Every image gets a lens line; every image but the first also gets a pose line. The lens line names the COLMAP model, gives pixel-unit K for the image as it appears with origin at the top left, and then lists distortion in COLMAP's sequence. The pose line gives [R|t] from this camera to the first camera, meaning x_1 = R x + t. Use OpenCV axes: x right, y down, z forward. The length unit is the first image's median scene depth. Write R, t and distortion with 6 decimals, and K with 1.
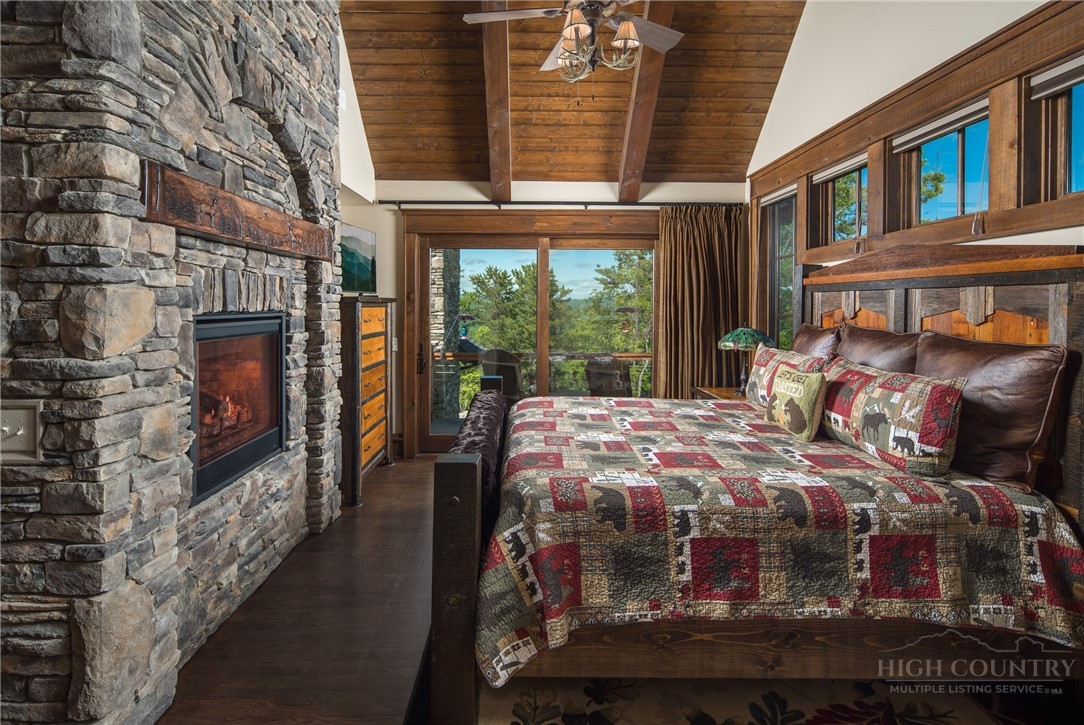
lens RADIAL K [[535.5, 0, 543.8], [0, 535.5, 305.4], [0, 0, 1]] dist [0.003248, -0.003834]
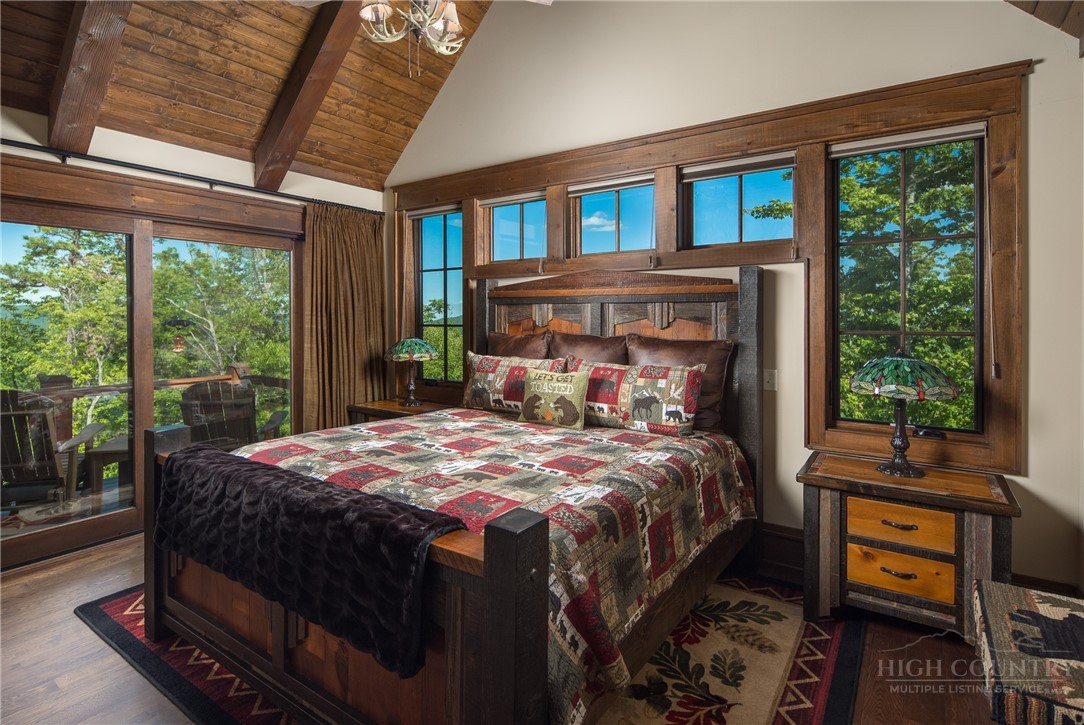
lens RADIAL K [[535.5, 0, 548.2], [0, 535.5, 315.1], [0, 0, 1]] dist [0.003248, -0.003834]
pose [[0.593130, -0.001161, 0.805106, -0.537688], [0.003372, 0.999994, -0.001042, -0.000448], [-0.805100, 0.003333, 0.593130, 0.374601]]
